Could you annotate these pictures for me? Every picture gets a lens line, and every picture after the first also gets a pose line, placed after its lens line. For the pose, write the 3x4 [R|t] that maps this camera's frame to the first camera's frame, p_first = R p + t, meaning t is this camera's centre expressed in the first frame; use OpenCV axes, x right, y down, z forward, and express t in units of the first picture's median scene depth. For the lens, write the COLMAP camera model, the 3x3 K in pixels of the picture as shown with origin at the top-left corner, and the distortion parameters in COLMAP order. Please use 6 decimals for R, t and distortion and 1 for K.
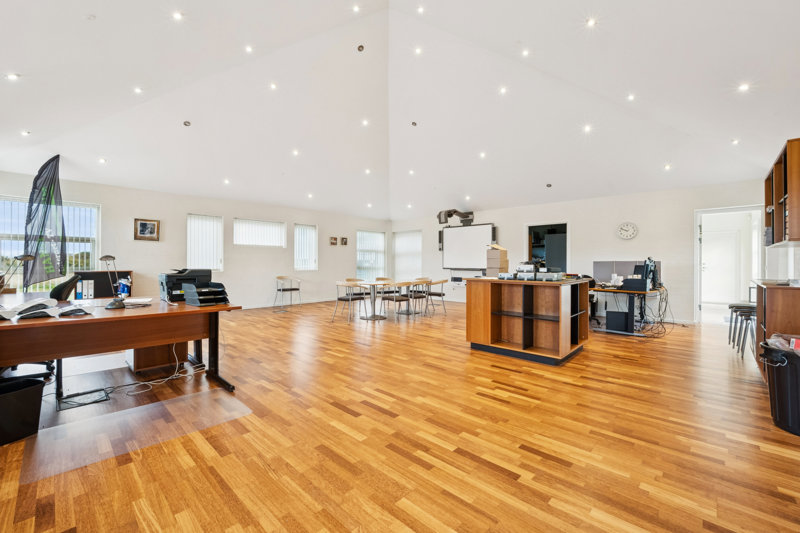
lens RADIAL K [[330.4, 0, 399.8], [0, 330.4, 263.8], [0, 0, 1]] dist [-0.003031, -0.000170]
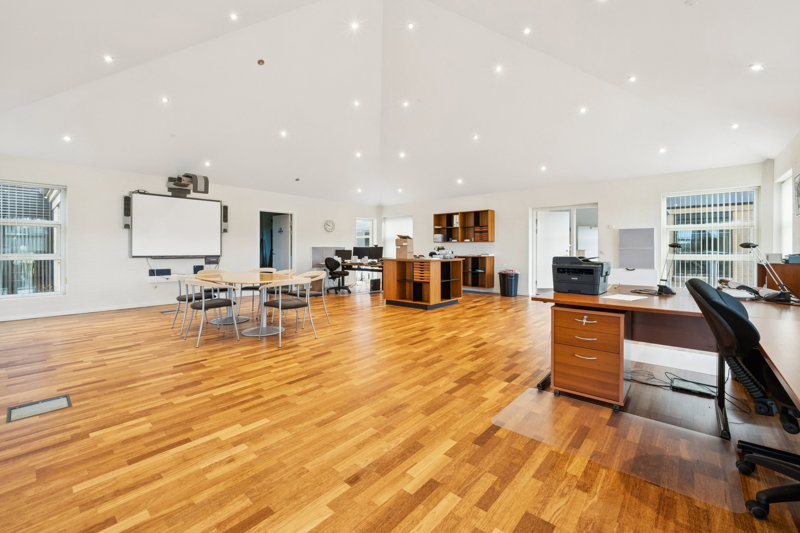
lens RADIAL K [[330.4, 0, 400.7], [0, 330.4, 250.7], [0, 0, 1]] dist [-0.003031, -0.000170]
pose [[-0.025781, -0.006435, 0.999647, -0.541280], [0.002195, 0.999977, 0.006494, -0.001050], [-0.999665, 0.002362, -0.025766, 0.537604]]
